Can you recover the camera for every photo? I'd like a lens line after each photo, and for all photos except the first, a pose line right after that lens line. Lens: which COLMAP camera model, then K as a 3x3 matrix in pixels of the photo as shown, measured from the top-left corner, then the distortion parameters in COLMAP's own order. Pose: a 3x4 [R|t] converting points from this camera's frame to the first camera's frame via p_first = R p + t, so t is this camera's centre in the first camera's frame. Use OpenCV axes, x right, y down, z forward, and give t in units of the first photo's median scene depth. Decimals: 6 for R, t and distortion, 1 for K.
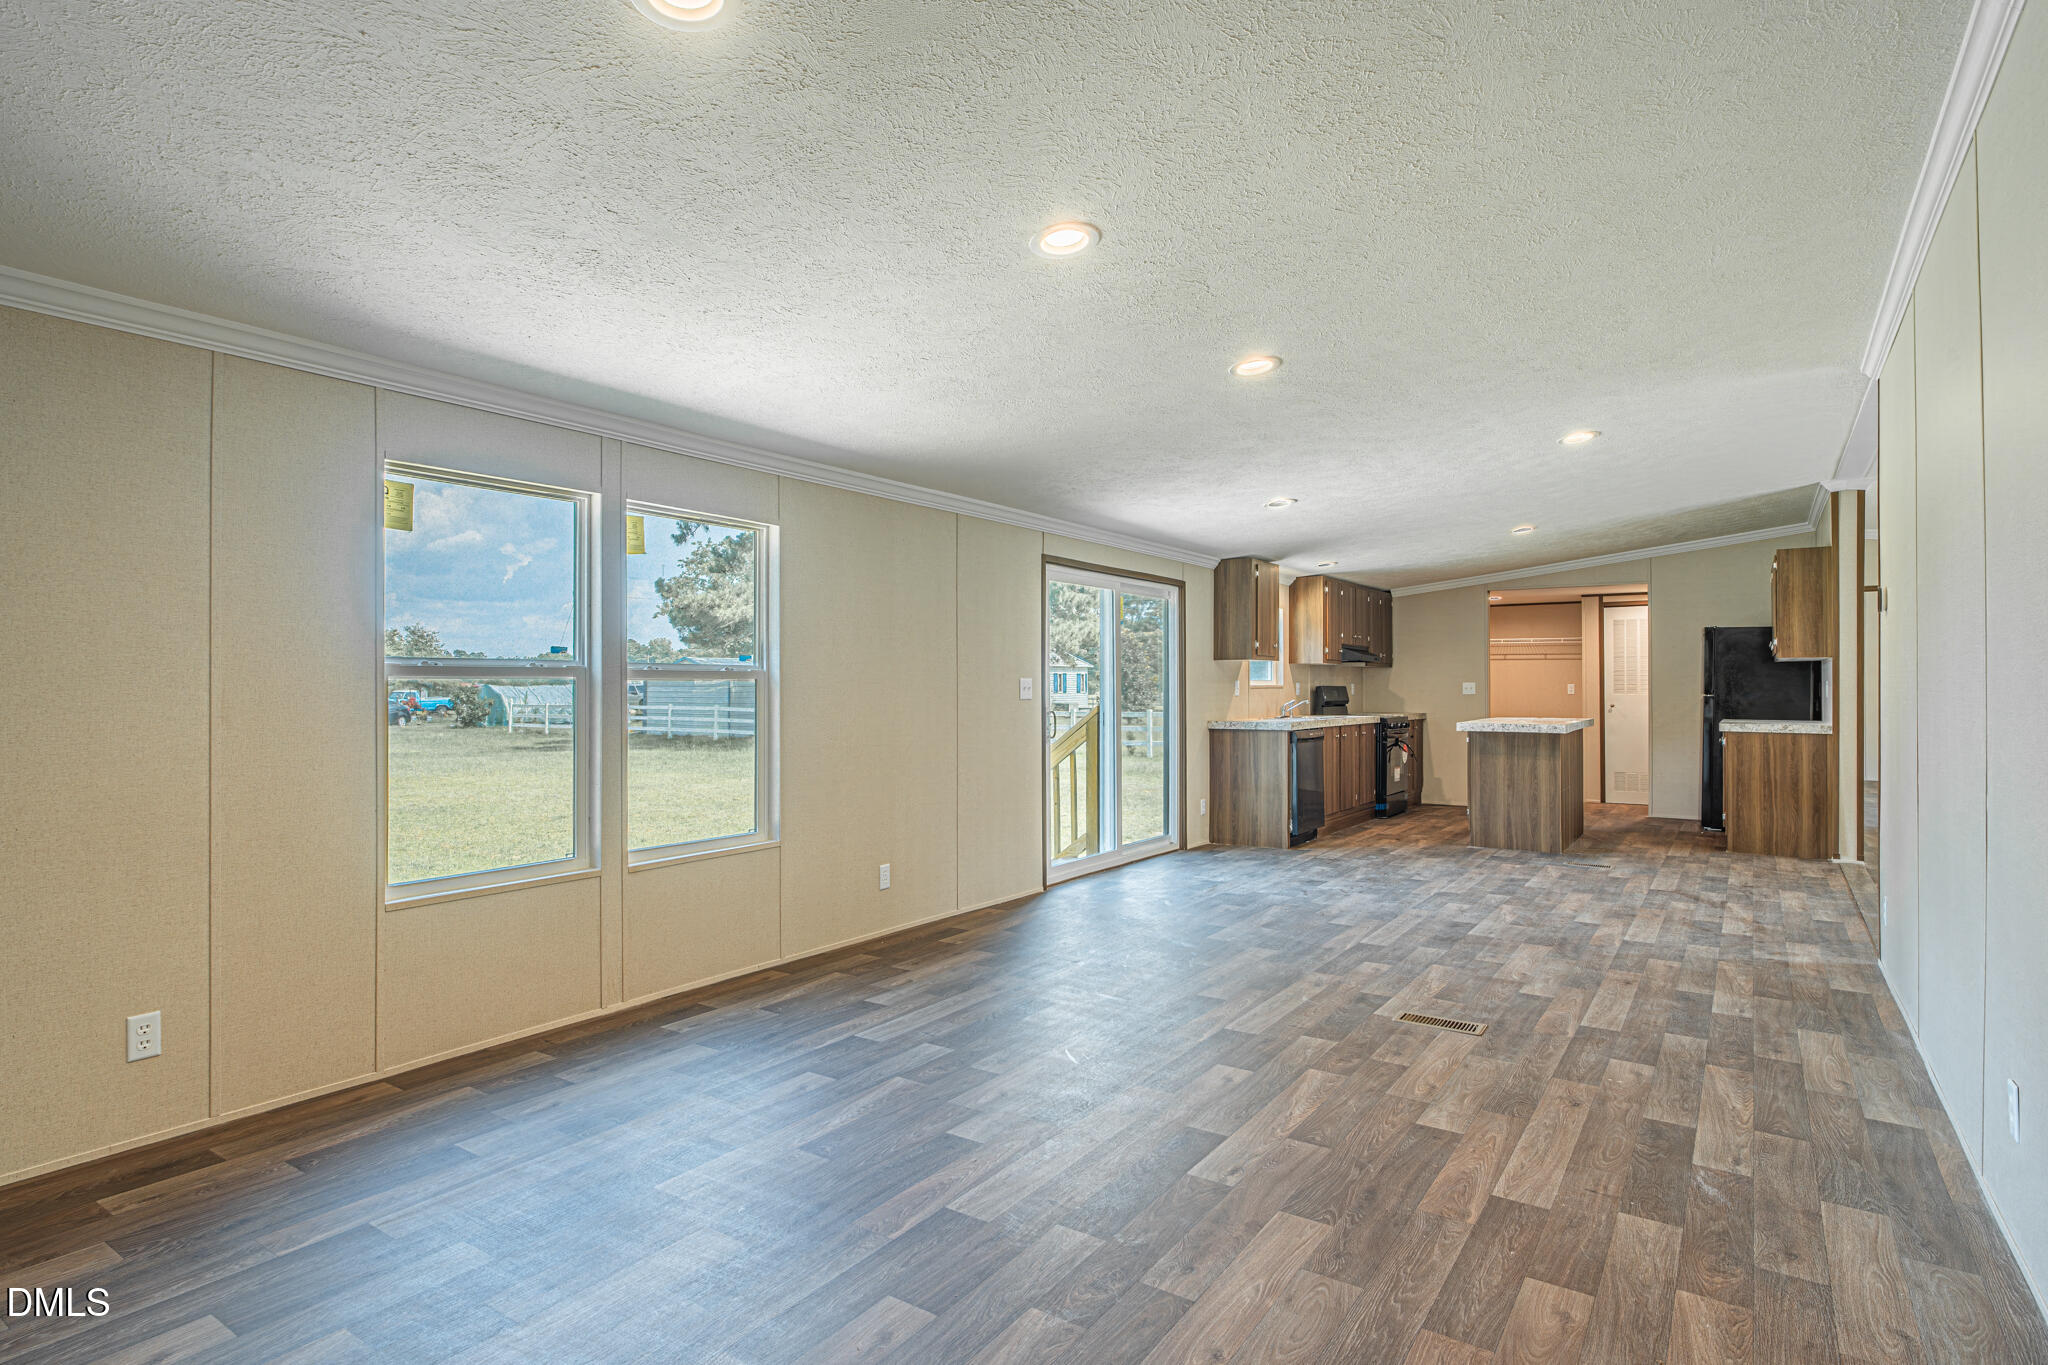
lens RADIAL K [[1059.6, 0, 1036.0], [0, 1059.6, 694.4], [0, 0, 1]] dist [0.008739, -0.002922]
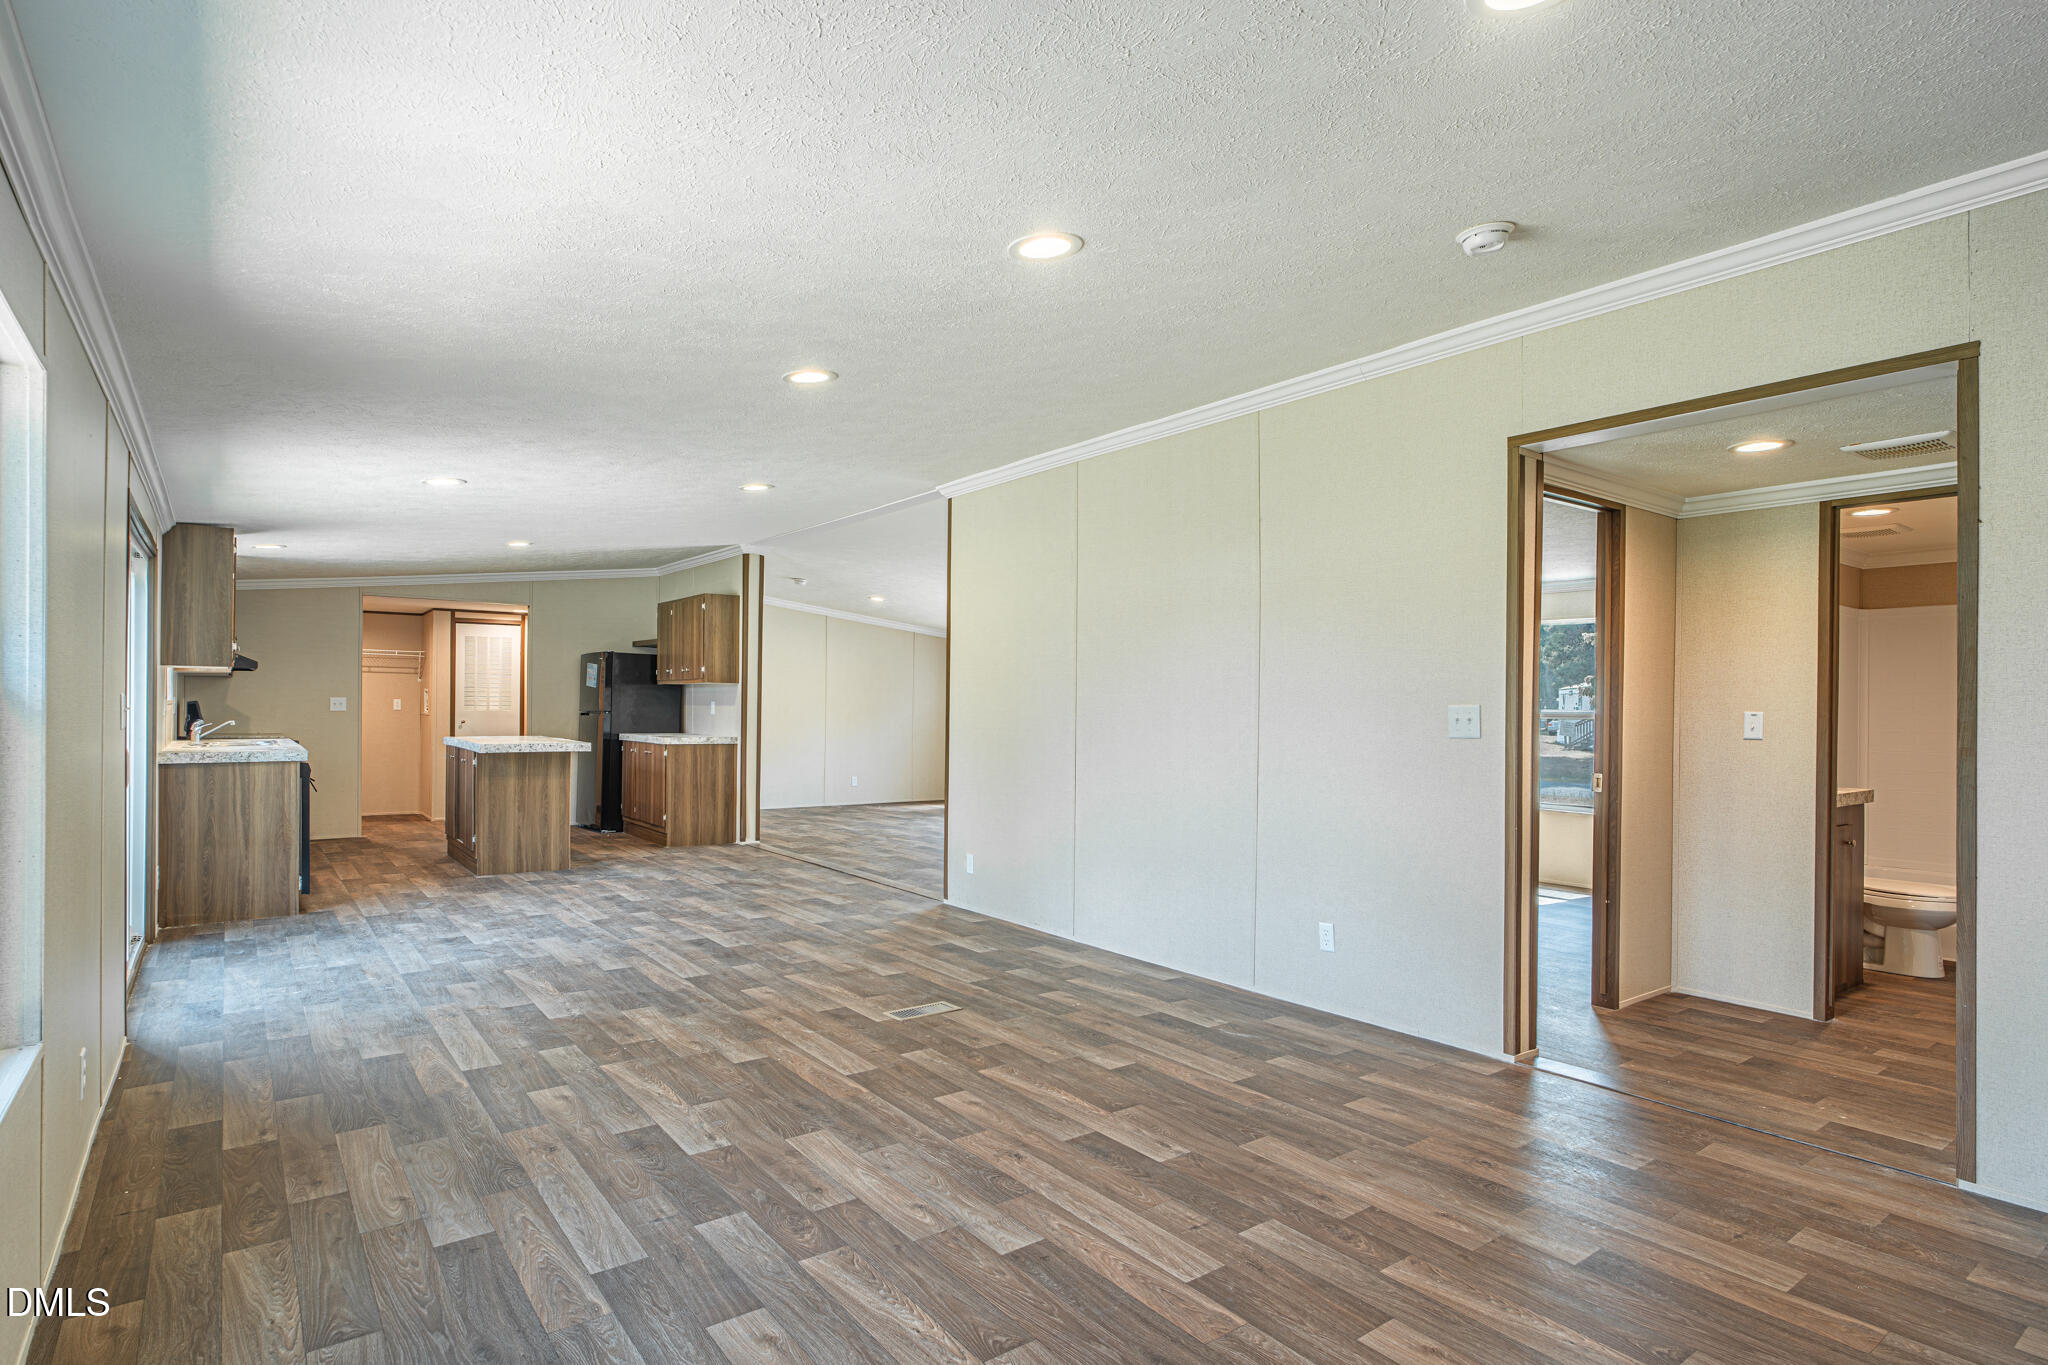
lens RADIAL K [[1059.6, 0, 1000.9], [0, 1059.6, 710.3], [0, 0, 1]] dist [0.008739, -0.002922]
pose [[0.336083, -0.000407, 0.941832, -0.550926], [-0.005220, 0.999984, 0.002295, -0.012198], [-0.941818, -0.005687, 0.336076, 0.454781]]
